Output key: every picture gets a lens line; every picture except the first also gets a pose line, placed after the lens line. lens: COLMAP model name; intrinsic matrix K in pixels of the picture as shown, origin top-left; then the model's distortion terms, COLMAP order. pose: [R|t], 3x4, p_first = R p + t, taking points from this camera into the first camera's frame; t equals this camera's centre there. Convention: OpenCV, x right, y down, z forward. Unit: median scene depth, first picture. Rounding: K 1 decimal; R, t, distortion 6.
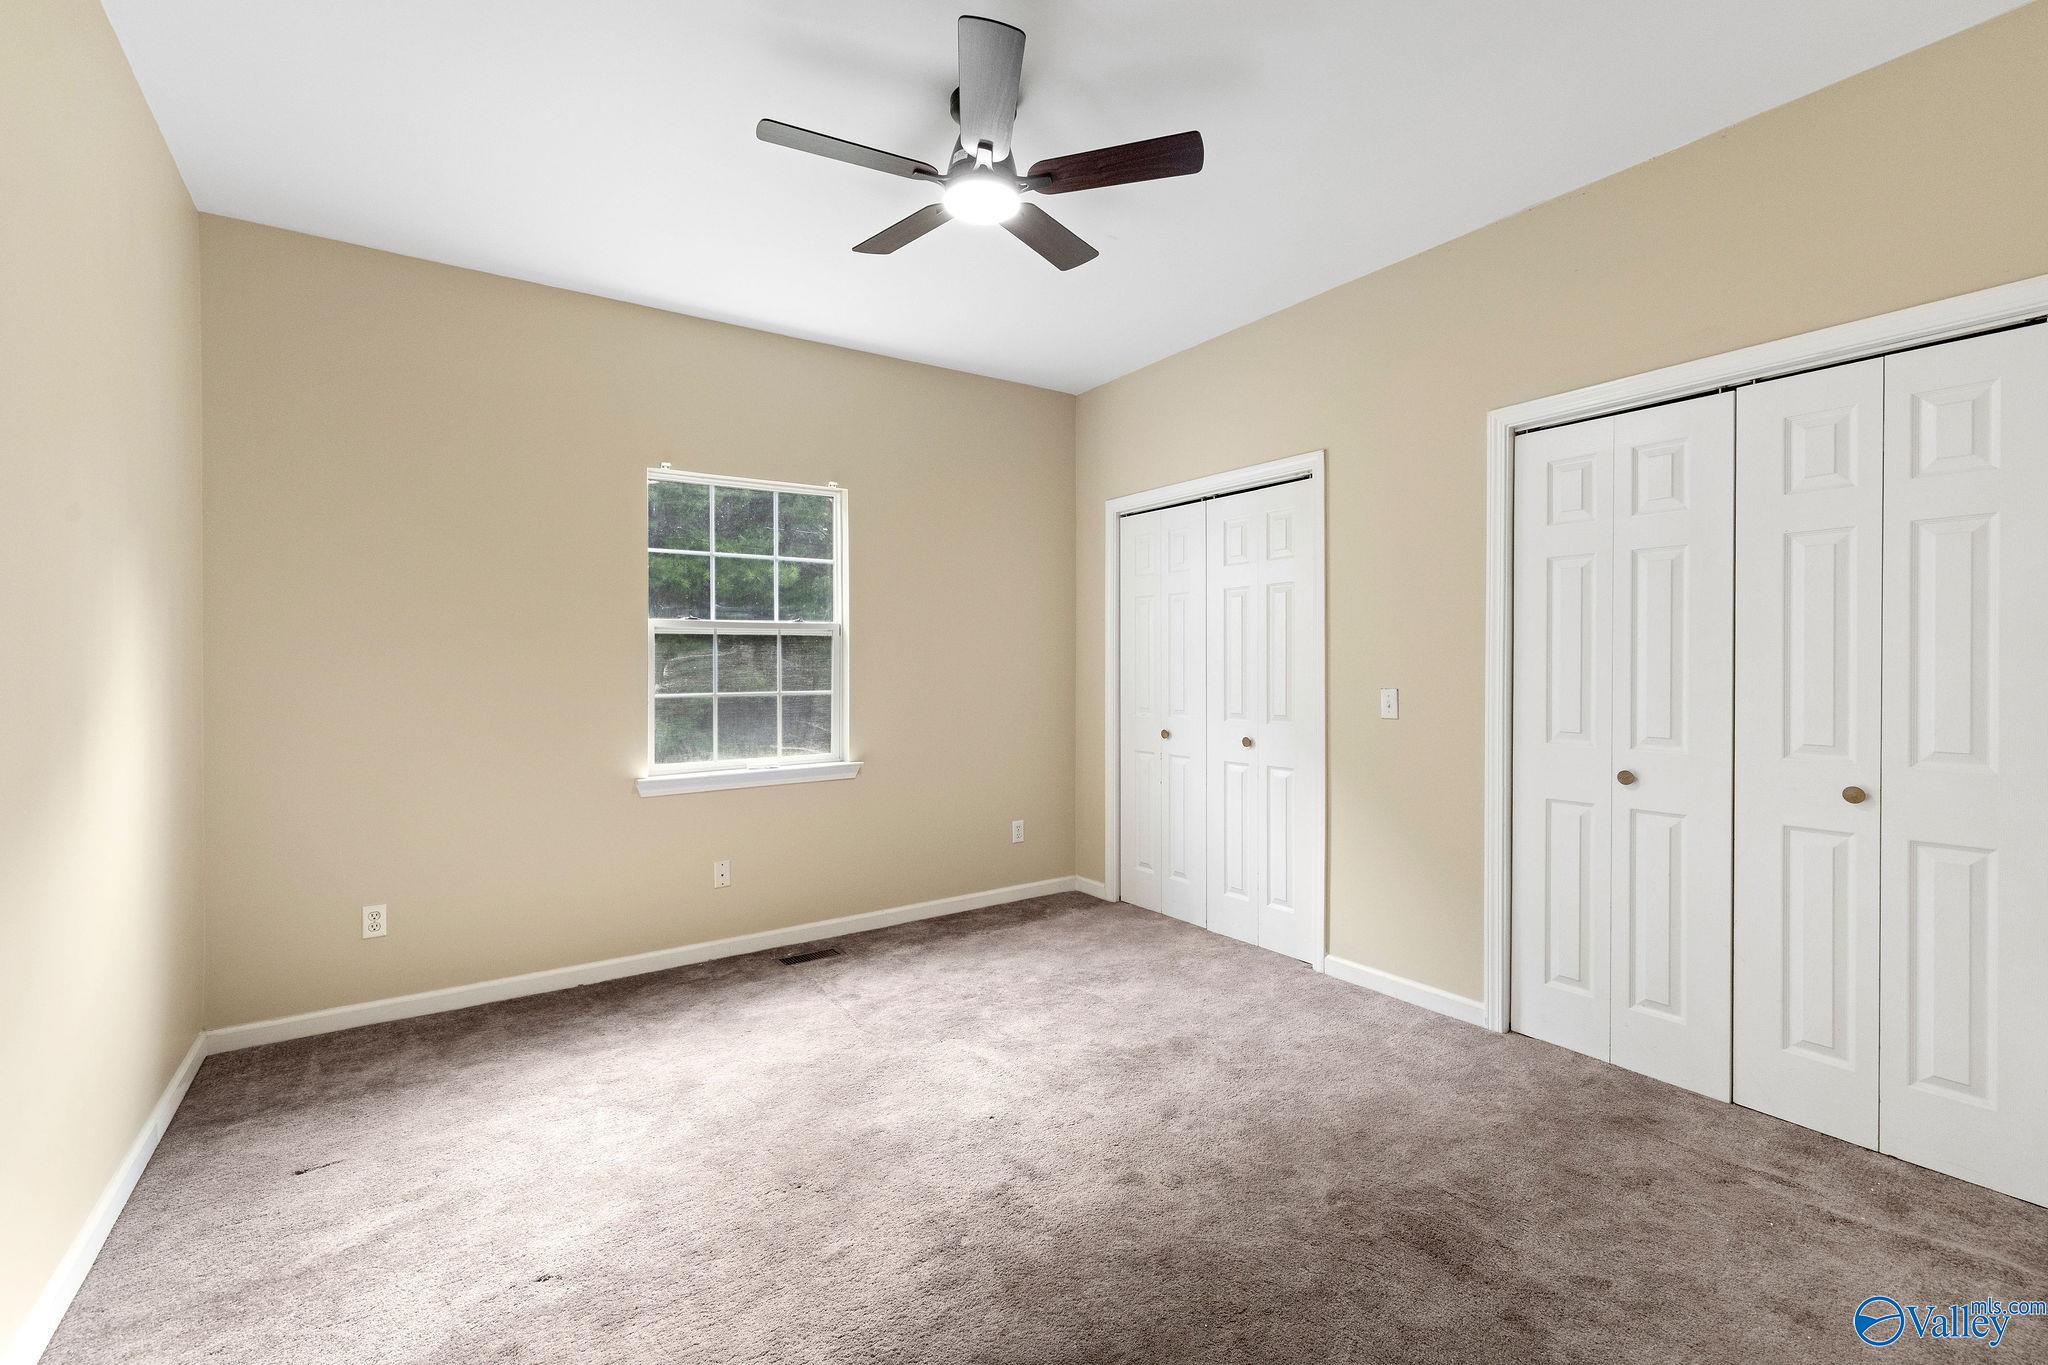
lens RADIAL K [[906.6, 0, 1026.5], [0, 906.6, 671.4], [0, 0, 1]] dist [0.000696, -0.000055]
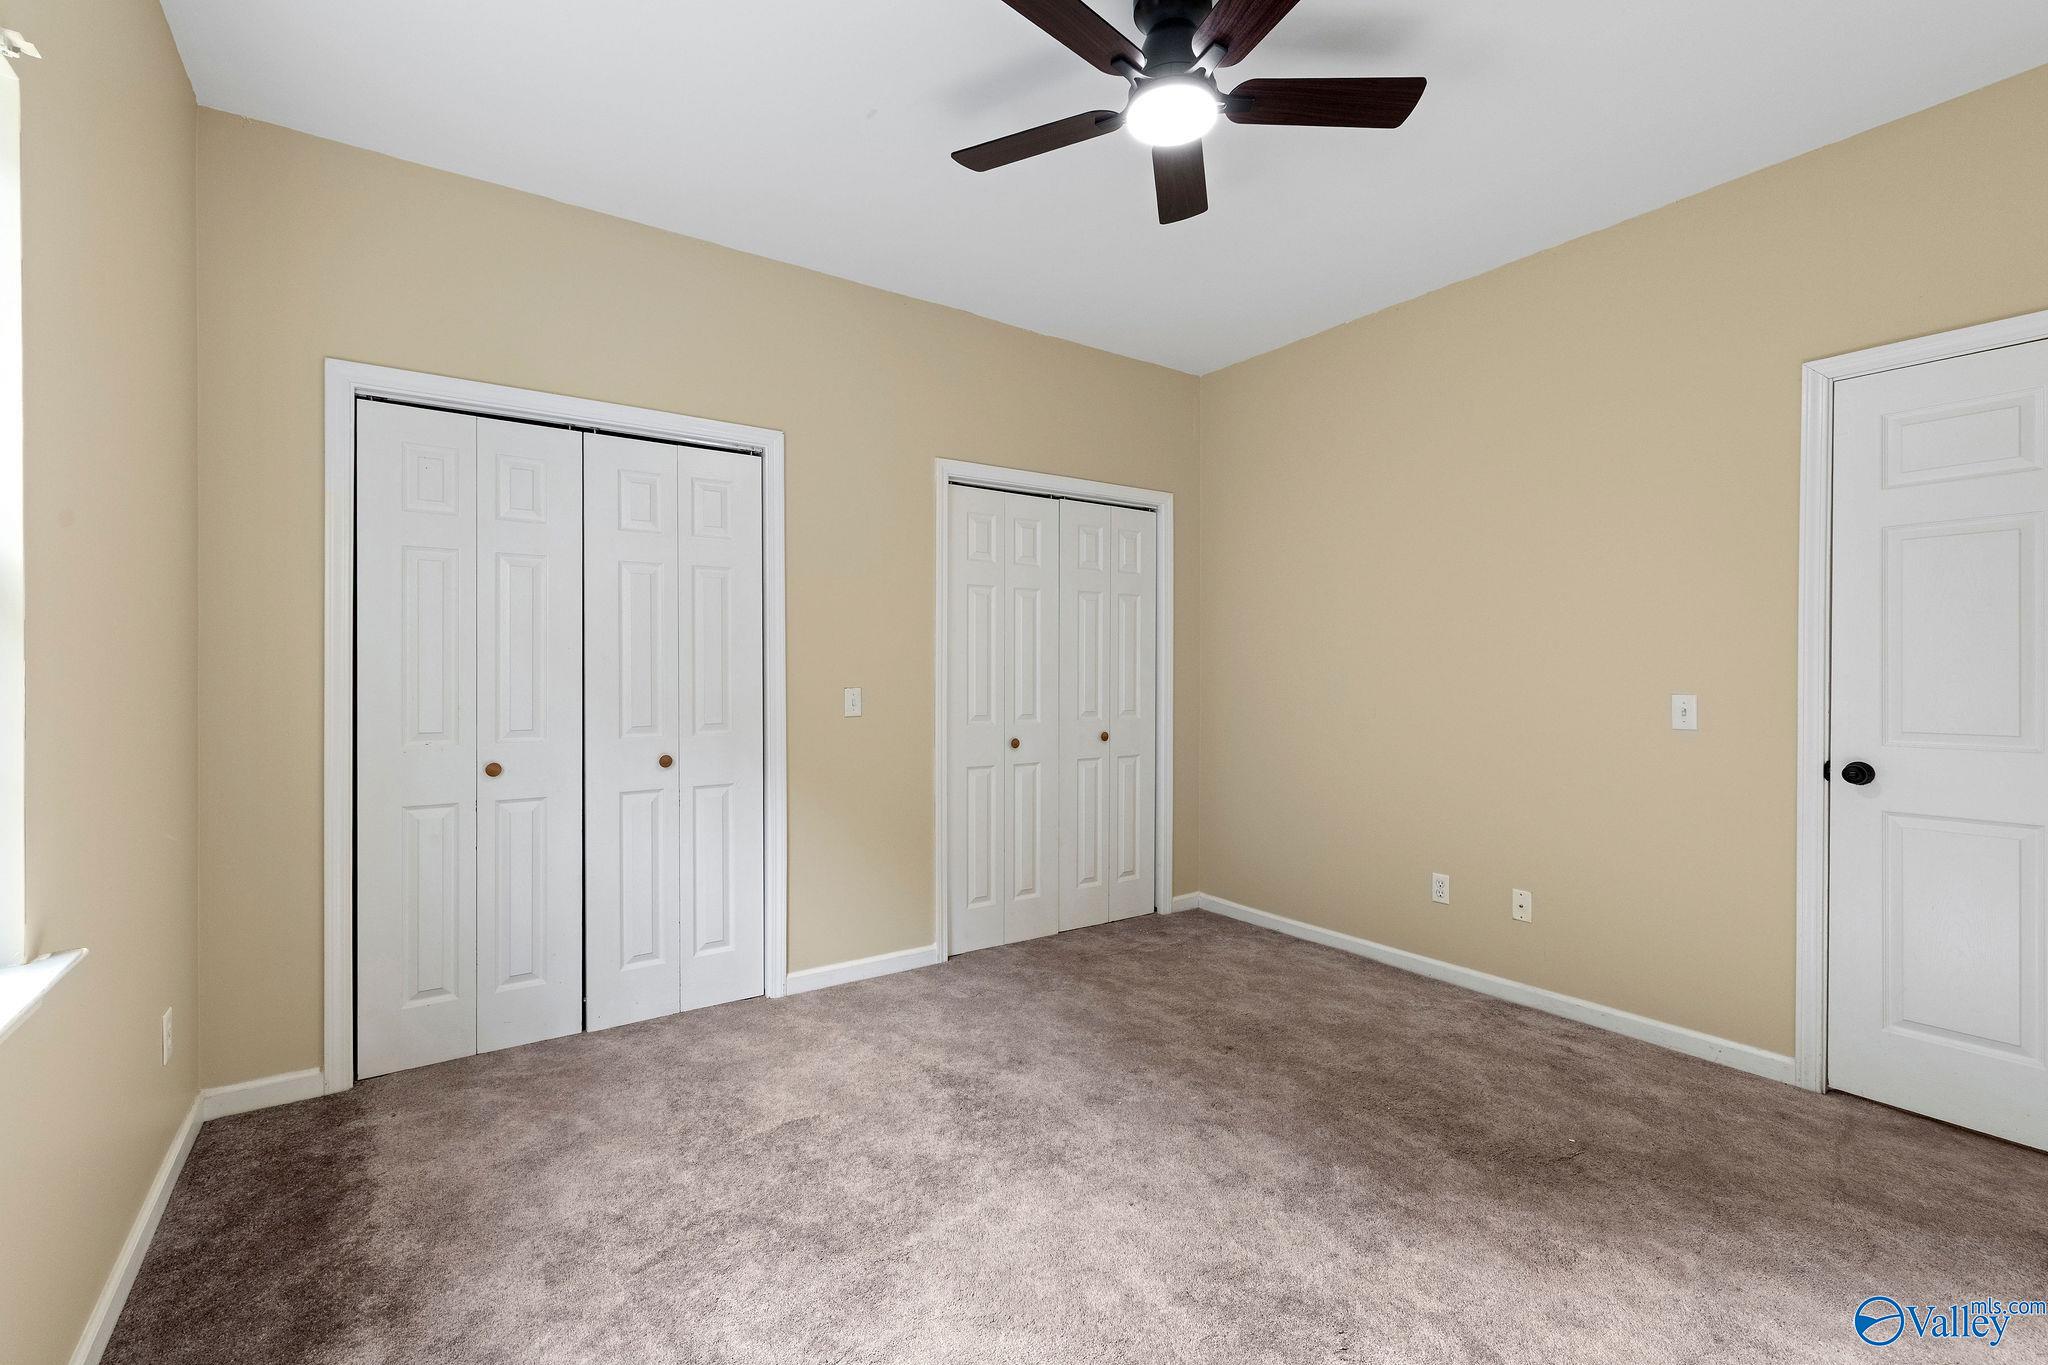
lens RADIAL K [[906.6, 0, 1024.1], [0, 906.6, 673.2], [0, 0, 1]] dist [0.000696, -0.000055]
pose [[-0.027021, -0.010907, 0.999575, -0.750193], [-0.003508, 0.999935, 0.010816, -0.011983], [-0.999629, -0.003214, -0.027058, 0.961977]]
